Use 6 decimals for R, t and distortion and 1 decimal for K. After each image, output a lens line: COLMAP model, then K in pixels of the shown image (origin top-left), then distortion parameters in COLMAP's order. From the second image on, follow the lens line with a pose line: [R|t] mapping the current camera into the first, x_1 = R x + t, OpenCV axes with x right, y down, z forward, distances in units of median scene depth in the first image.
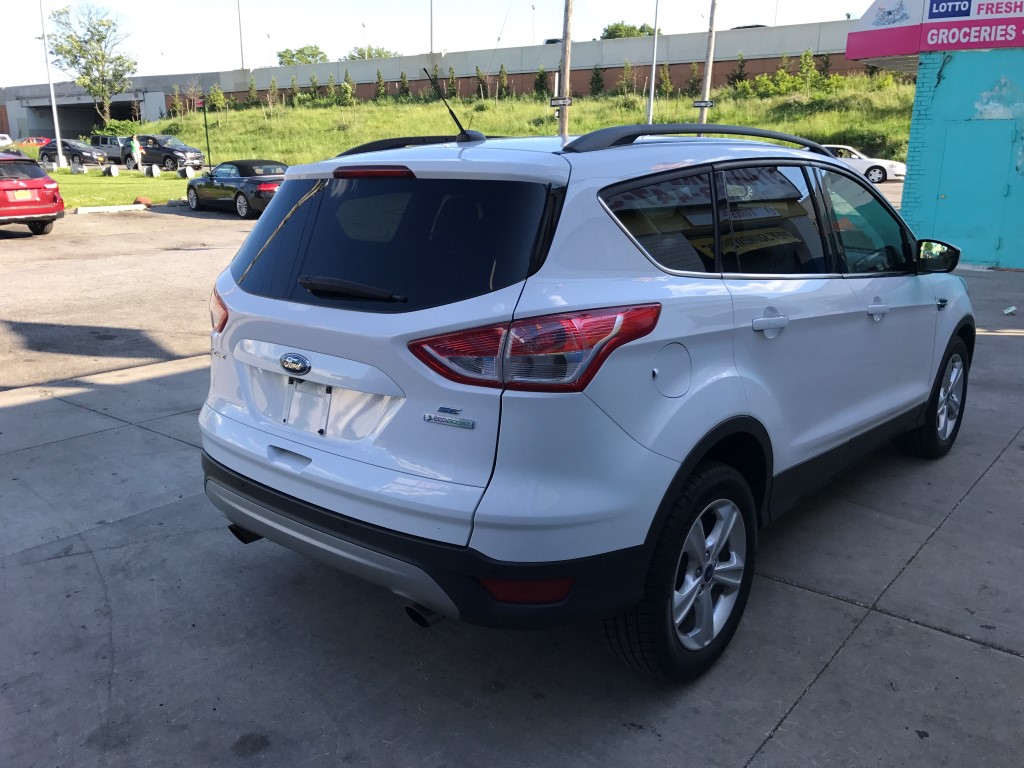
lens RADIAL K [[848.4, 0, 505.4], [0, 848.4, 374.5], [0, 0, 1]] dist [0.029190, -0.053226]
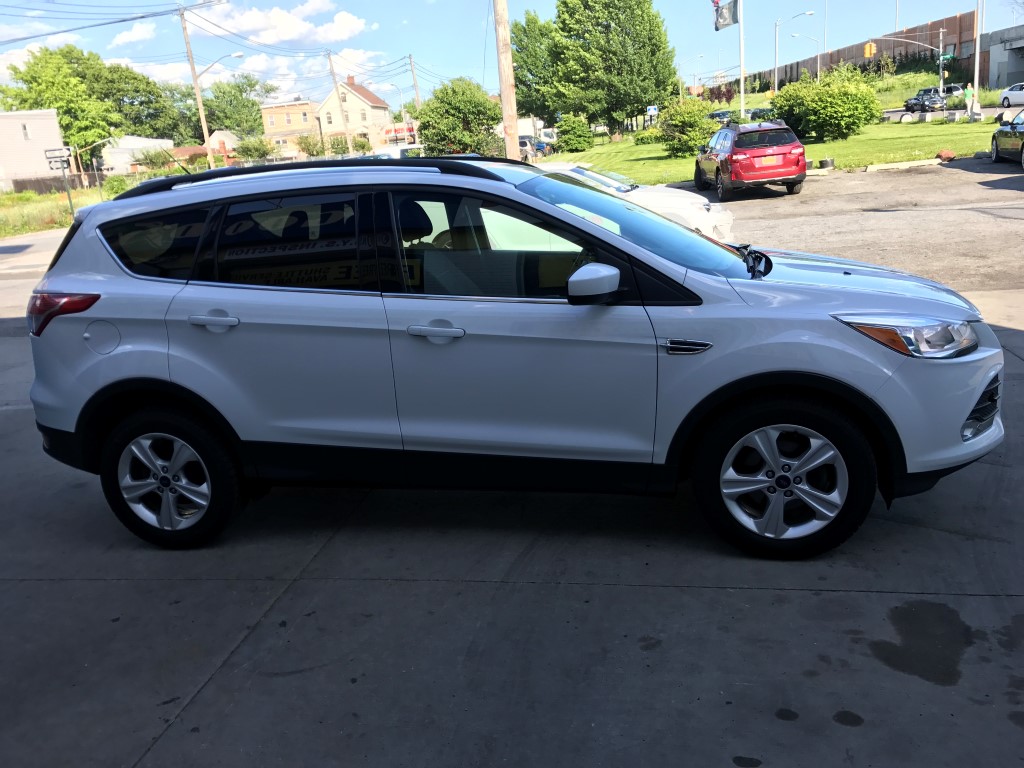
lens RADIAL K [[848.4, 0, 509.2], [0, 848.4, 381.8], [0, 0, 1]] dist [0.029190, -0.053226]
pose [[0.461243, 0.198239, -0.864845, 0.321587], [-0.133045, 0.979153, 0.153485, -0.044176], [0.877242, 0.044269, 0.478002, 0.143945]]
